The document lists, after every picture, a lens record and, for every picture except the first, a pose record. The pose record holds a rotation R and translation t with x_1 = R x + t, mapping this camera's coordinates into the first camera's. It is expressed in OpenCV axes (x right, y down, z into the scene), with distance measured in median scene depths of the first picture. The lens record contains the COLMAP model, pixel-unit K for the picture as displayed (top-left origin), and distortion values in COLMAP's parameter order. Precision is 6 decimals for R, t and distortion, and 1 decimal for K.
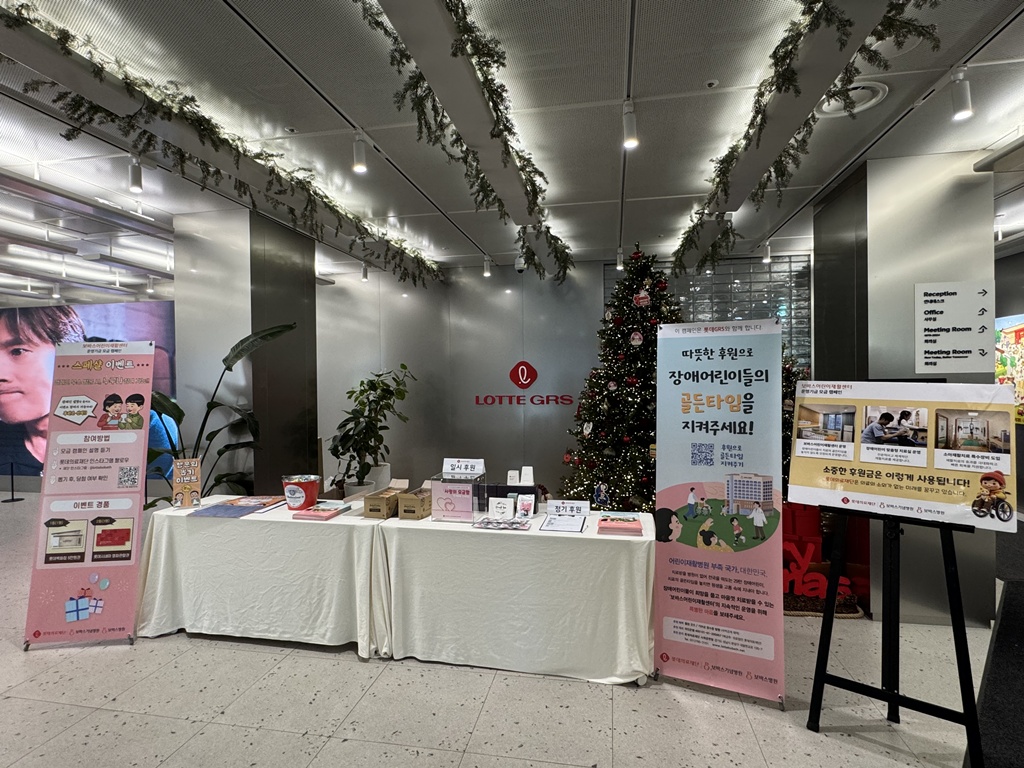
lens RADIAL K [[542.8, 0, 501.5], [0, 542.8, 383.9], [0, 0, 1]] dist [0.001915, -0.003530]
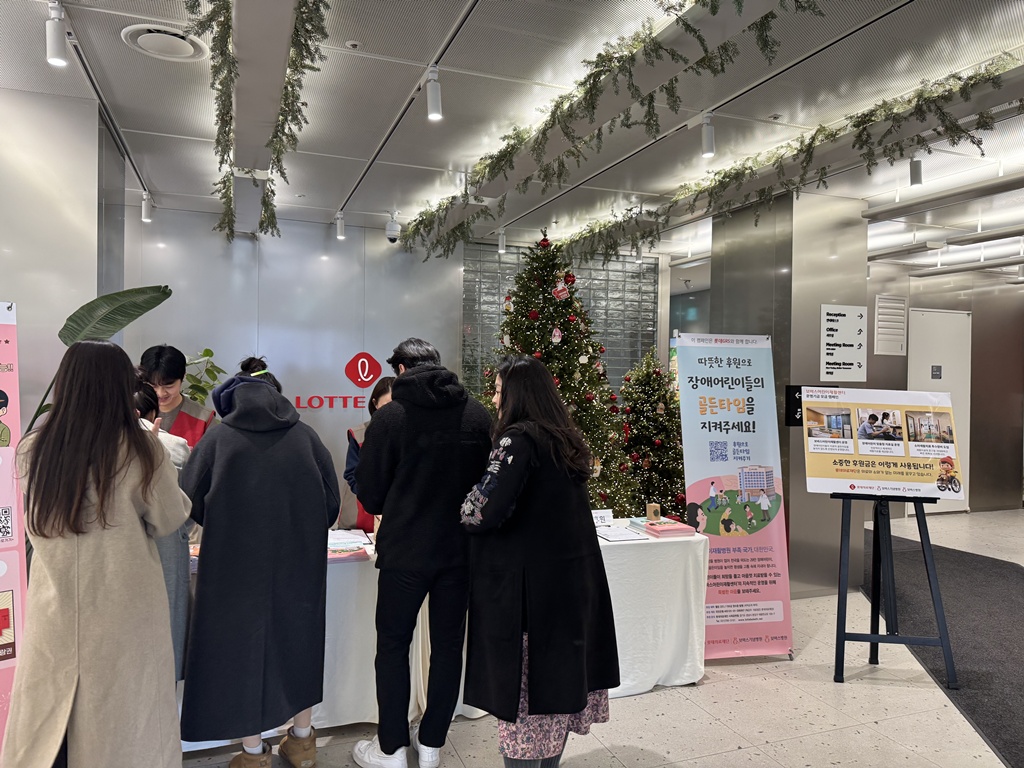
lens RADIAL K [[728.5, 0, 503.2], [0, 728.5, 379.9], [0, 0, 1]] dist [0.085418, -0.058074]
pose [[0.849439, 0.023908, 0.527144, -0.669423], [-0.019790, 0.999714, -0.013451, 0.014172], [-0.527315, 0.000994, 0.849669, 0.003911]]
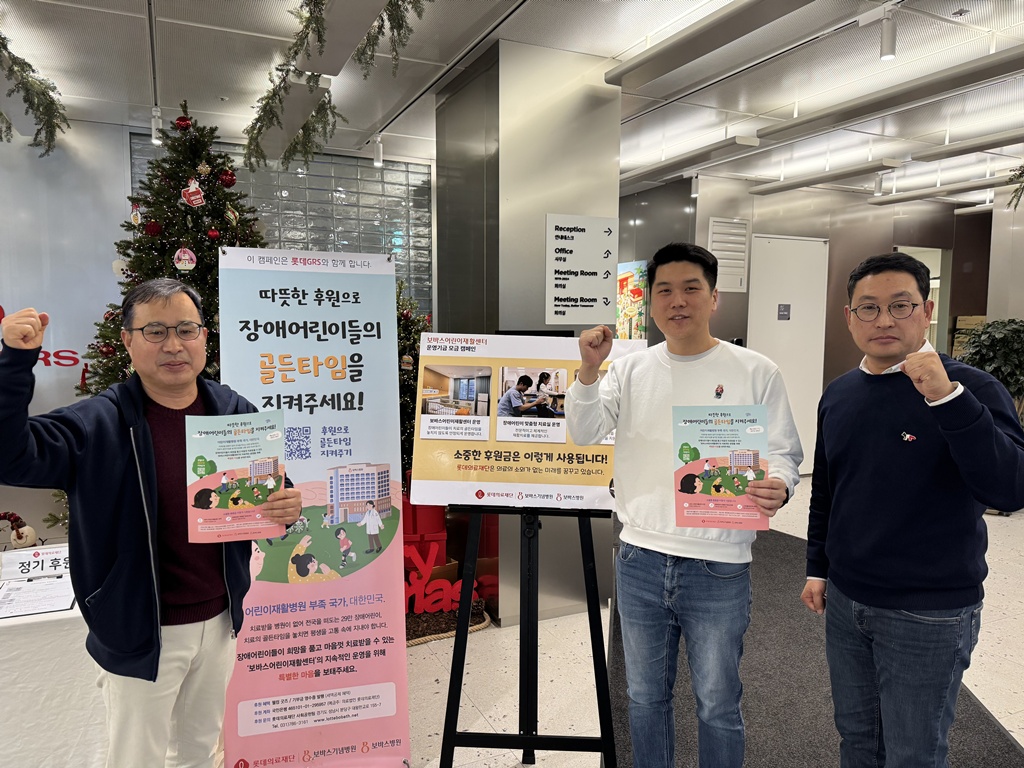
lens RADIAL K [[728.5, 0, 513.0], [0, 728.5, 387.8], [0, 0, 1]] dist [0.085418, -0.058074]
pose [[0.804917, -0.038537, 0.592135, 0.059958], [-0.006952, 0.997208, 0.074349, -0.004915], [-0.593347, -0.063961, 0.802402, 0.131065]]
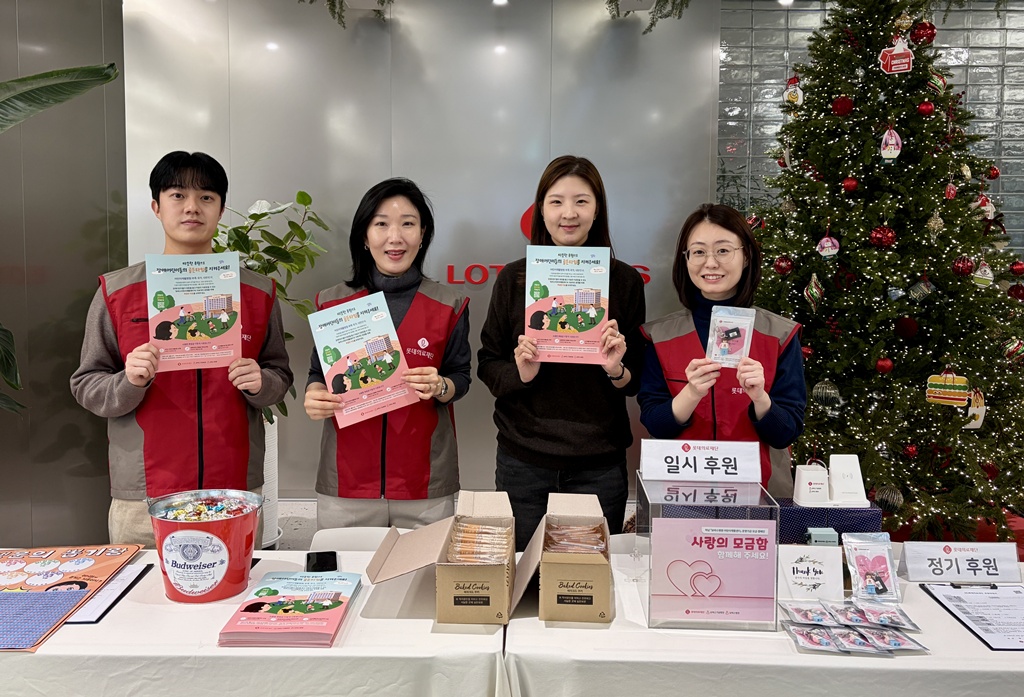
lens RADIAL K [[900.9, 0, 494.4], [0, 900.9, 287.9], [0, 0, 1]] dist [0.012089, 0.027435]
pose [[0.978633, 0.003540, 0.205585, -0.333562], [-0.013552, 0.998788, 0.047311, 0.008293], [-0.205168, -0.049086, 0.977495, 0.445481]]
